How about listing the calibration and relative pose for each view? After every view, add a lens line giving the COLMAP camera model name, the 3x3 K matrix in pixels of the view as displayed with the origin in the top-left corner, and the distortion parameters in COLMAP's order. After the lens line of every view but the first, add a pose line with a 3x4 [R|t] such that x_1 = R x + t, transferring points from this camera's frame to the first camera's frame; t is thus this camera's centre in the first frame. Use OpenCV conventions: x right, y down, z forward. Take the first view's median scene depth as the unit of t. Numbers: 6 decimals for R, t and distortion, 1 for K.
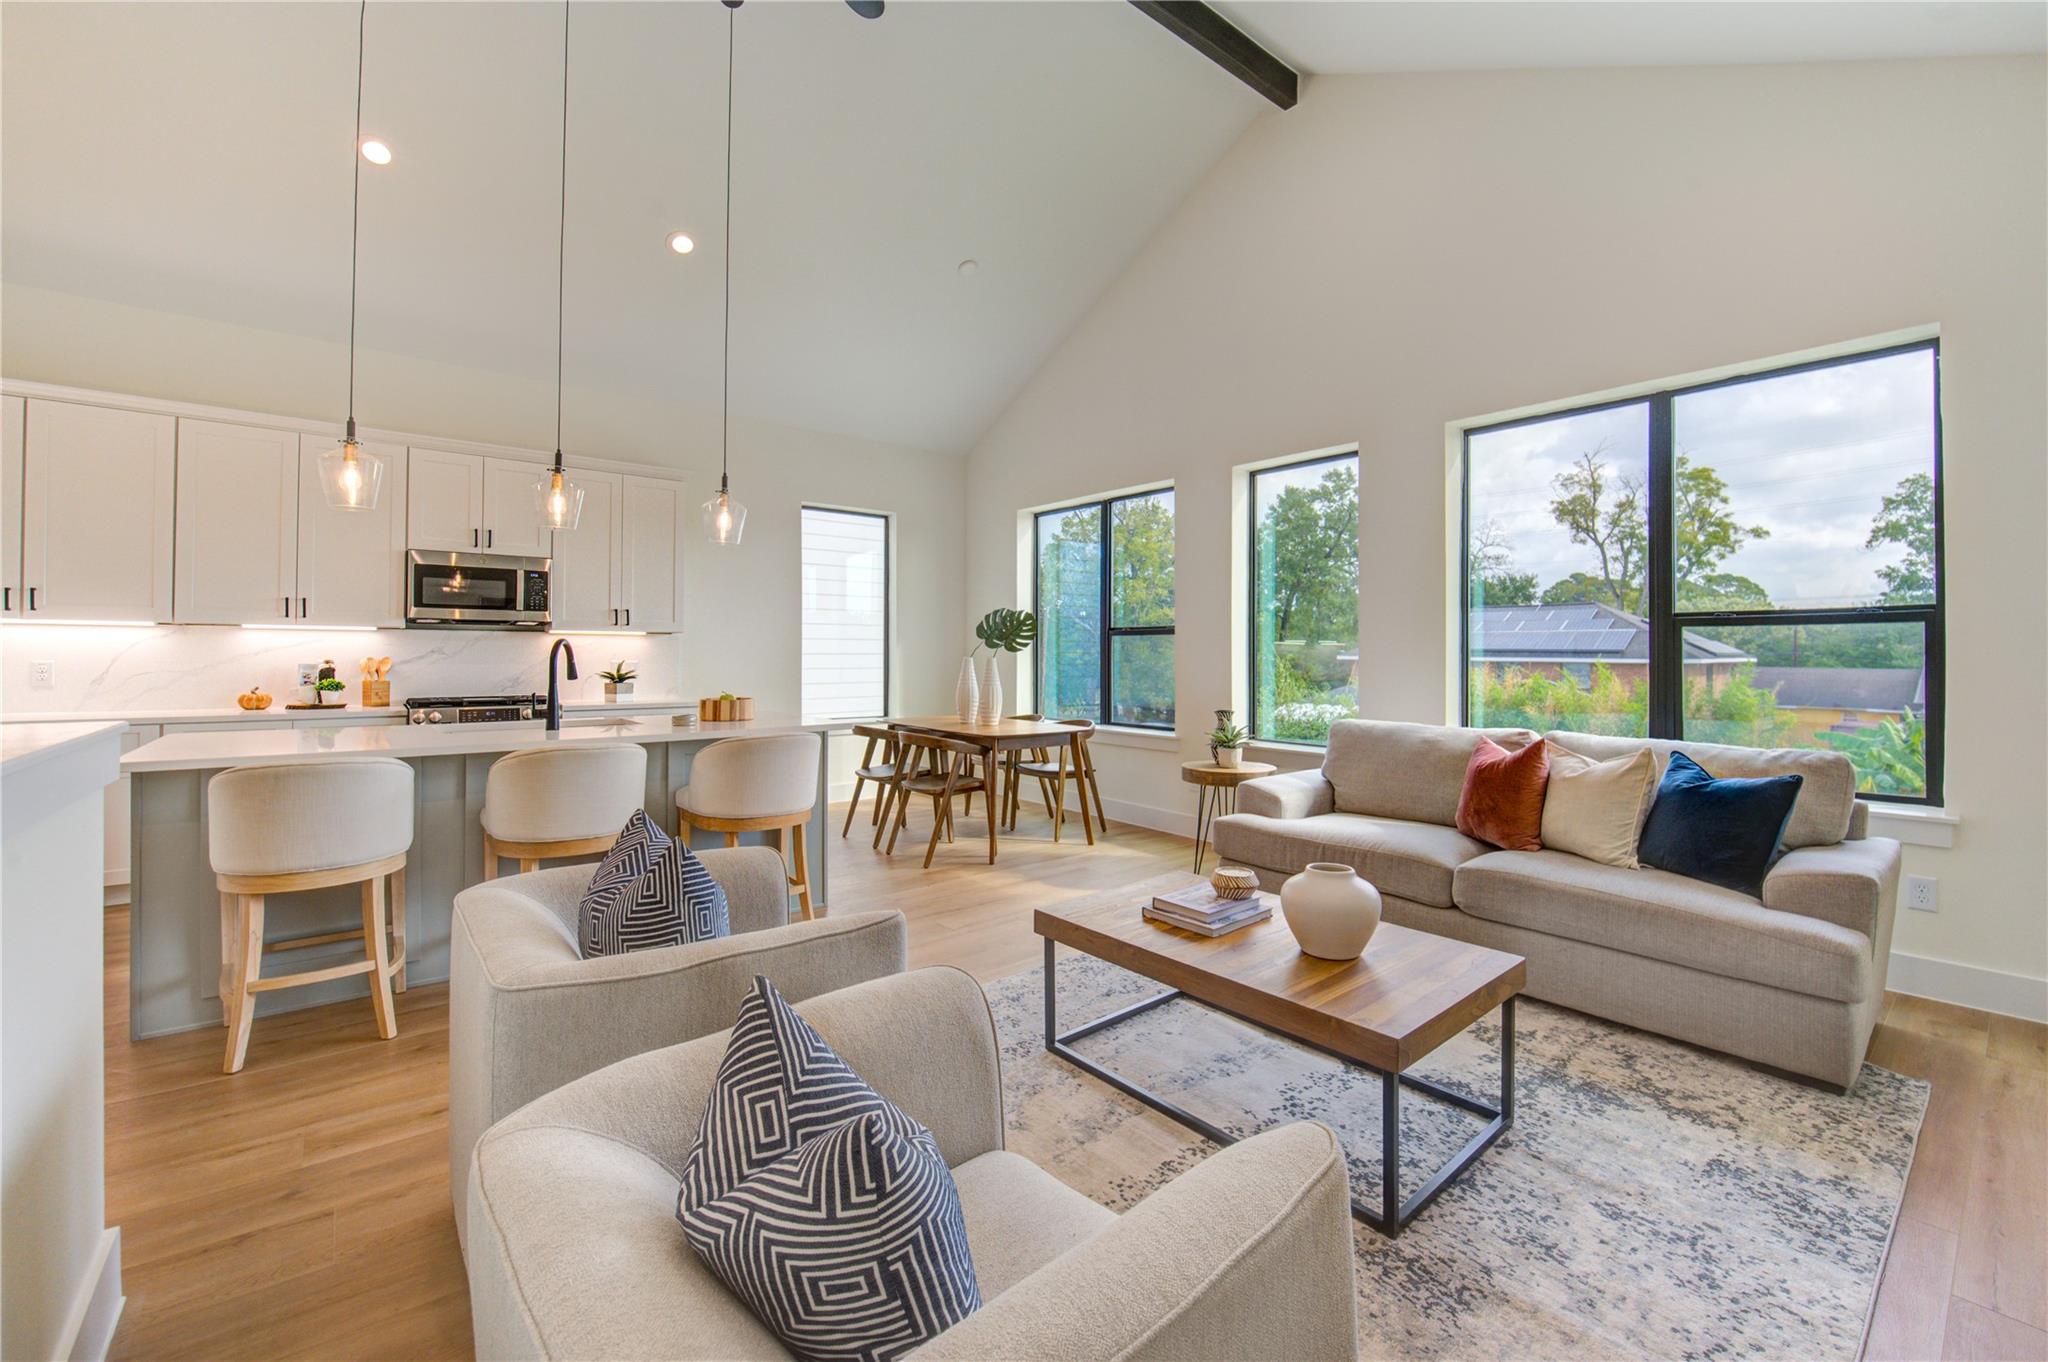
lens RADIAL K [[847.9, 0, 1061.0], [0, 847.9, 648.2], [0, 0, 1]] dist [-0.000119, 0.000843]
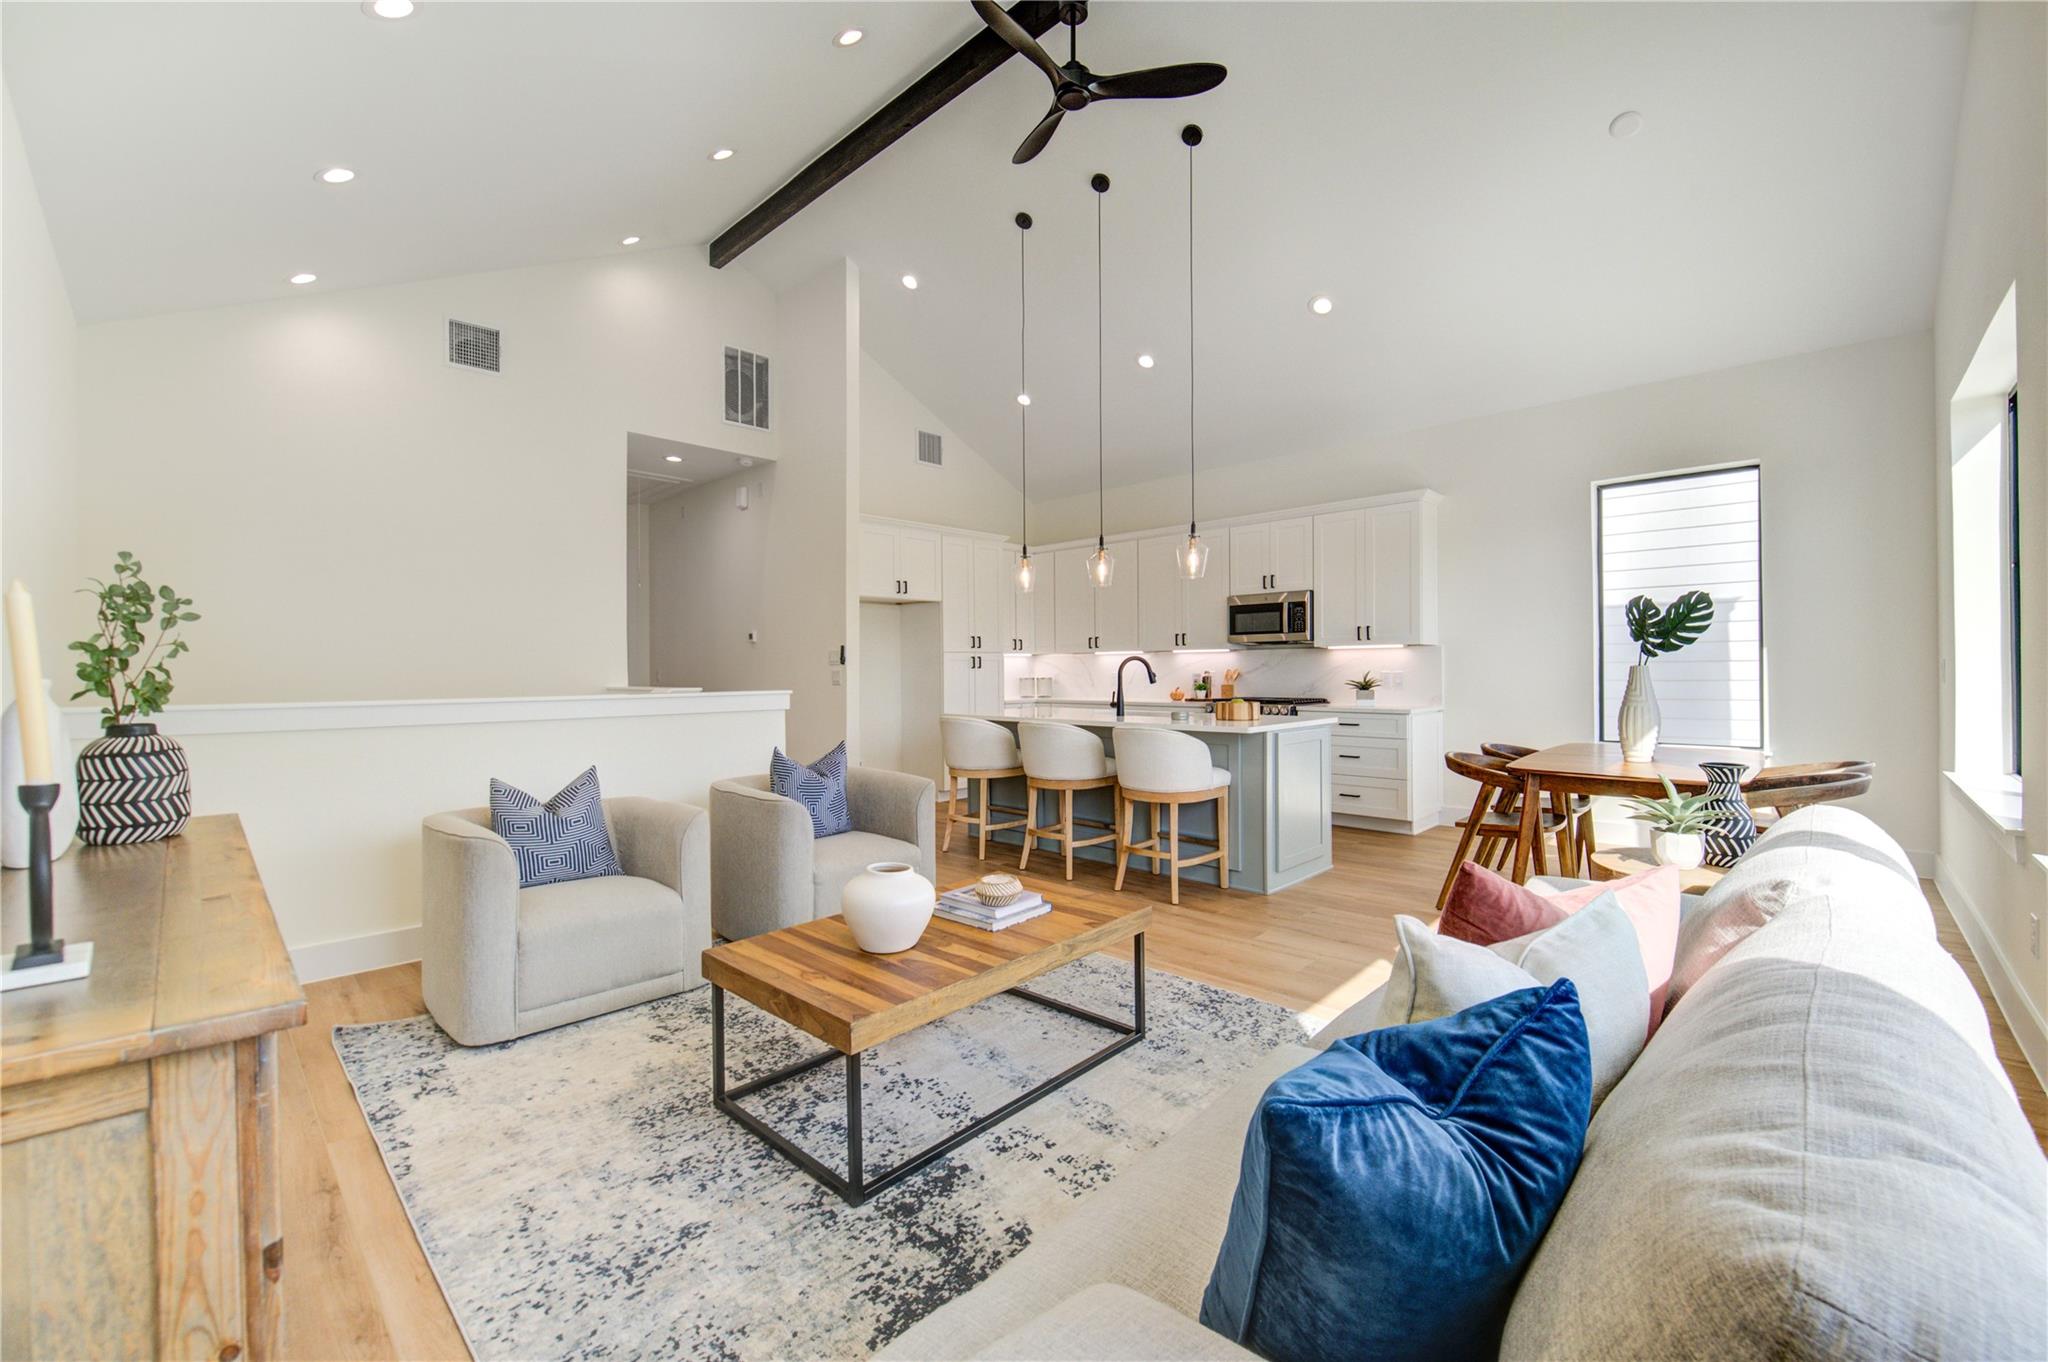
lens RADIAL K [[829.8, 0, 1041.3], [0, 829.8, 674.0], [0, 0, 1]] dist [-0.005747, -0.005907]
pose [[0.100990, -0.000707, -0.994887, 0.898451], [0.015679, 0.999877, 0.000881, 0.018279], [0.994764, -0.015688, 0.100988, 0.724156]]
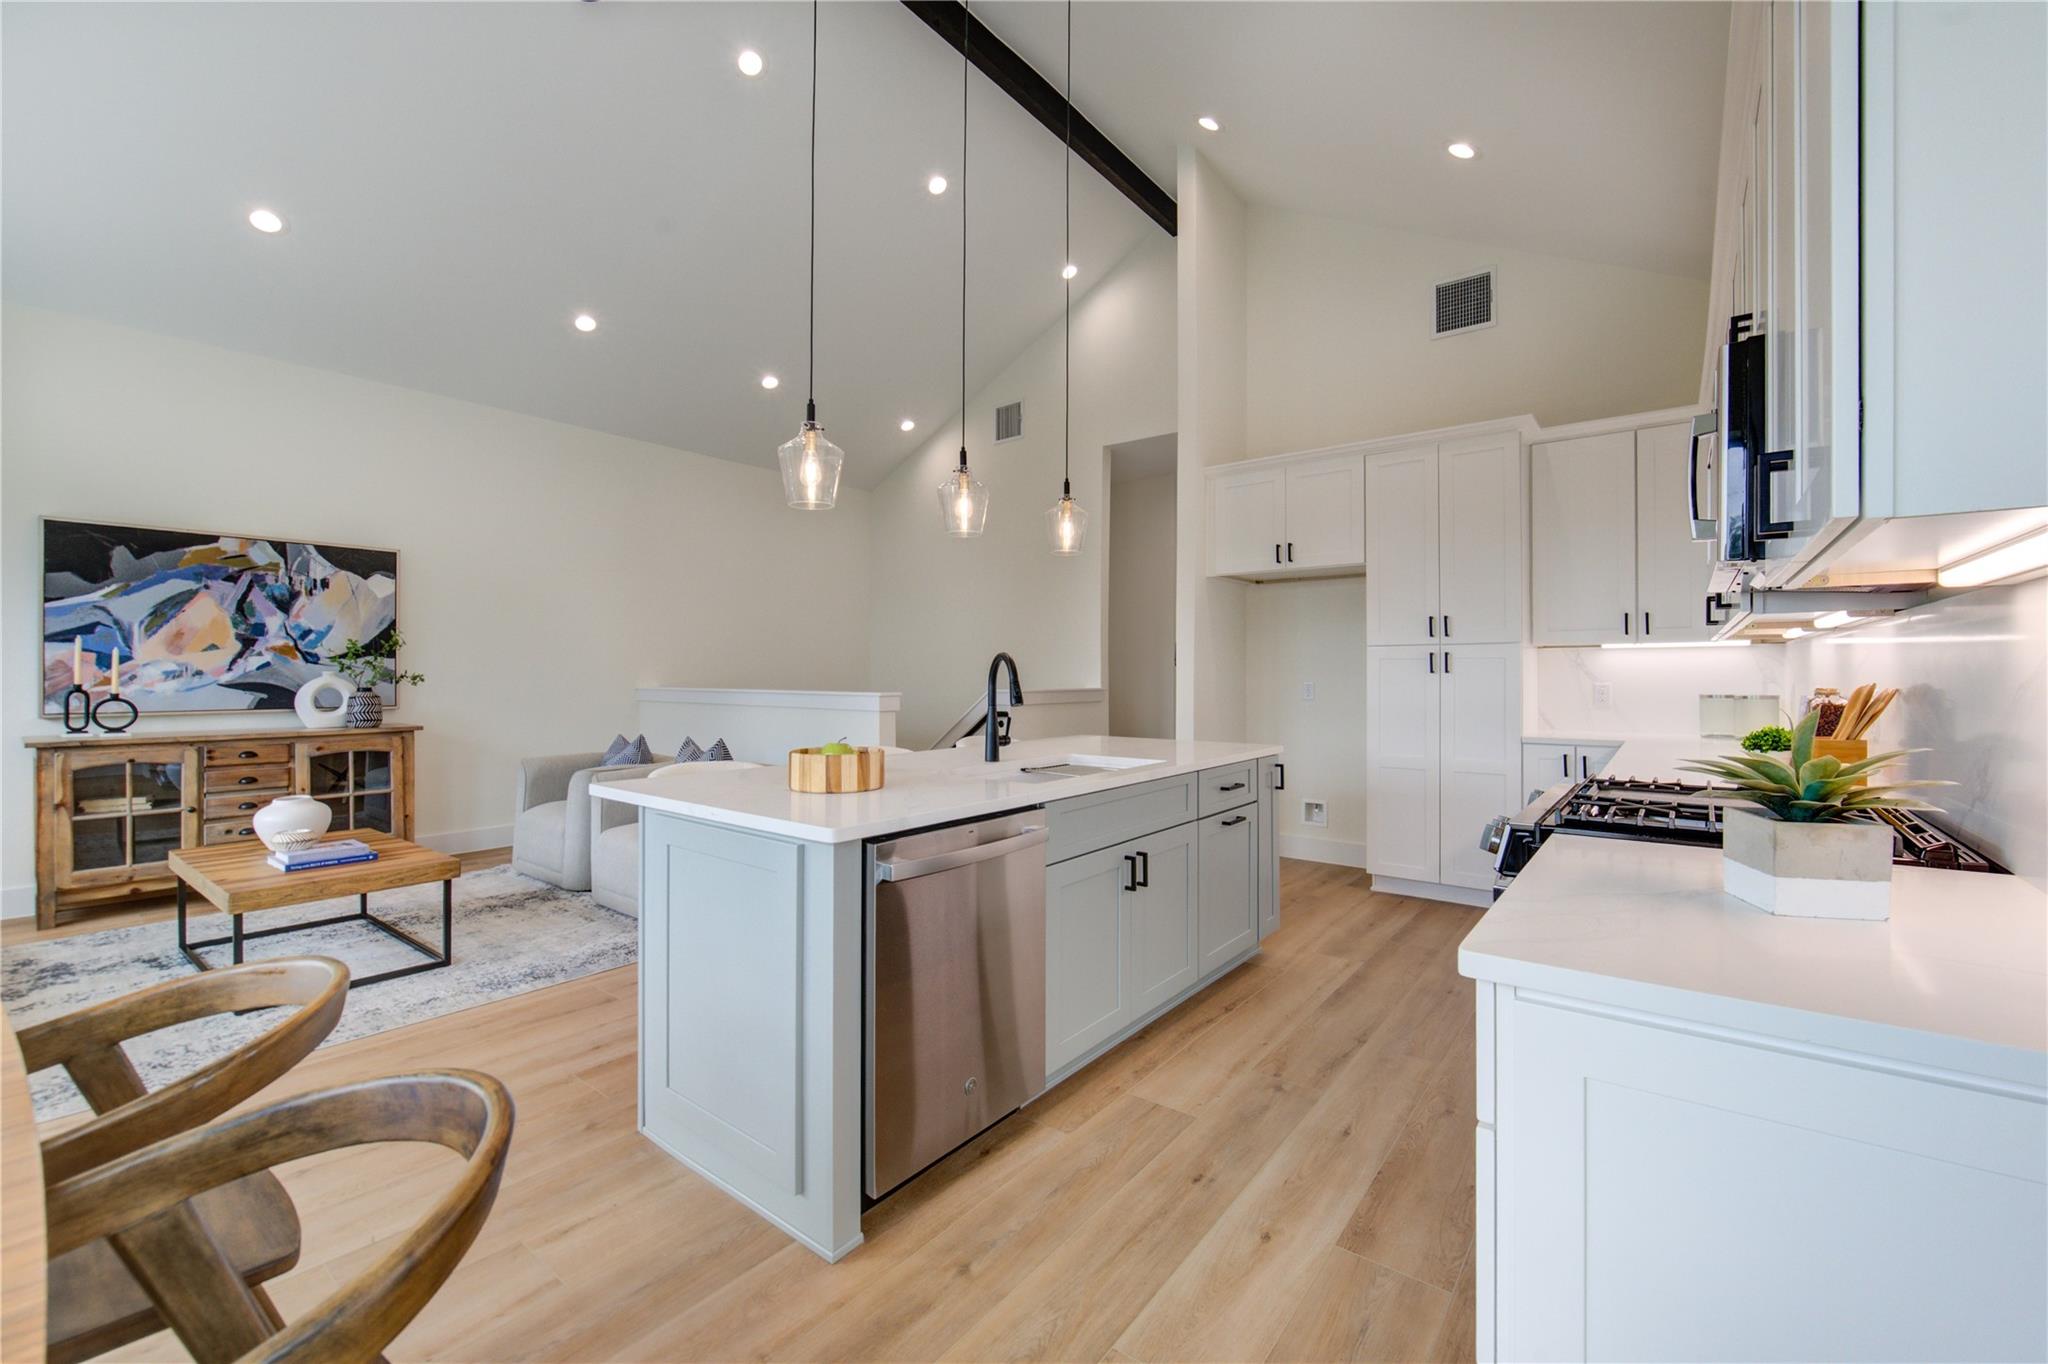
lens RADIAL K [[829.8, 0, 1041.3], [0, 829.8, 675.0], [0, 0, 1]] dist [-0.005747, -0.005907]
pose [[-0.979046, -0.007942, -0.203483, -0.487220], [-0.006364, 0.999944, -0.008406, 0.019576], [0.203538, -0.006934, -0.979042, 1.862975]]
